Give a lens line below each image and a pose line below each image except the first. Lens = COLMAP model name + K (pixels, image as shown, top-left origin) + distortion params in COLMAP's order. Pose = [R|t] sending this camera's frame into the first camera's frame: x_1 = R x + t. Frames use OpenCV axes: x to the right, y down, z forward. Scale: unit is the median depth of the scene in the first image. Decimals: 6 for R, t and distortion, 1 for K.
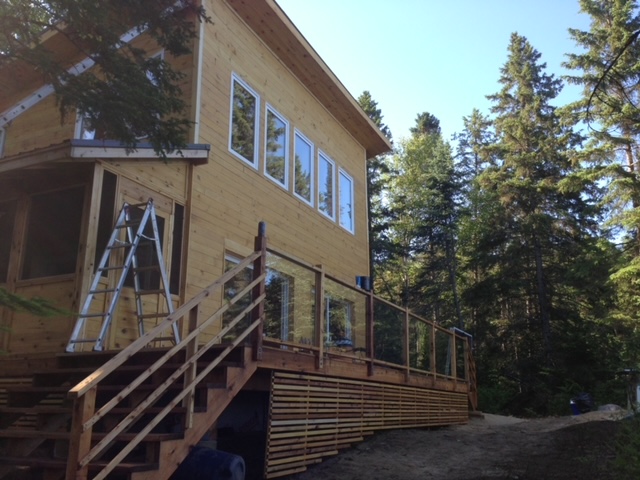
lens RADIAL K [[588.3, 0, 320.0], [0, 588.3, 240.0], [0, 0, 1]] dist [0.121437, -0.160682]
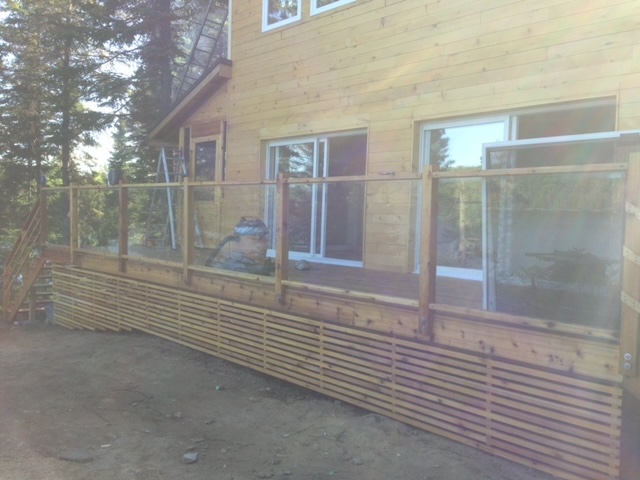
lens RADIAL K [[588.3, 0, 320.0], [0, 588.3, 240.0], [0, 0, 1]] dist [0.121437, -0.160682]
pose [[-0.361666, 0.018811, -0.932118, 0.865805], [0.225332, 0.971919, -0.067815, 0.316137], [0.904668, -0.234563, -0.355748, 1.643340]]
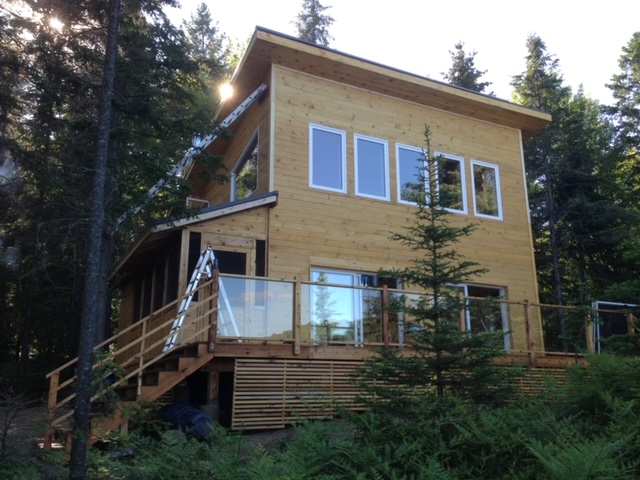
lens RADIAL K [[588.3, 0, 320.0], [0, 588.3, 240.0], [0, 0, 1]] dist [0.121437, -0.160682]
pose [[0.795126, -0.167370, -0.582891, 0.716038], [0.175835, 0.983500, -0.042543, 0.023938], [0.580394, -0.068666, 0.811436, -0.032810]]
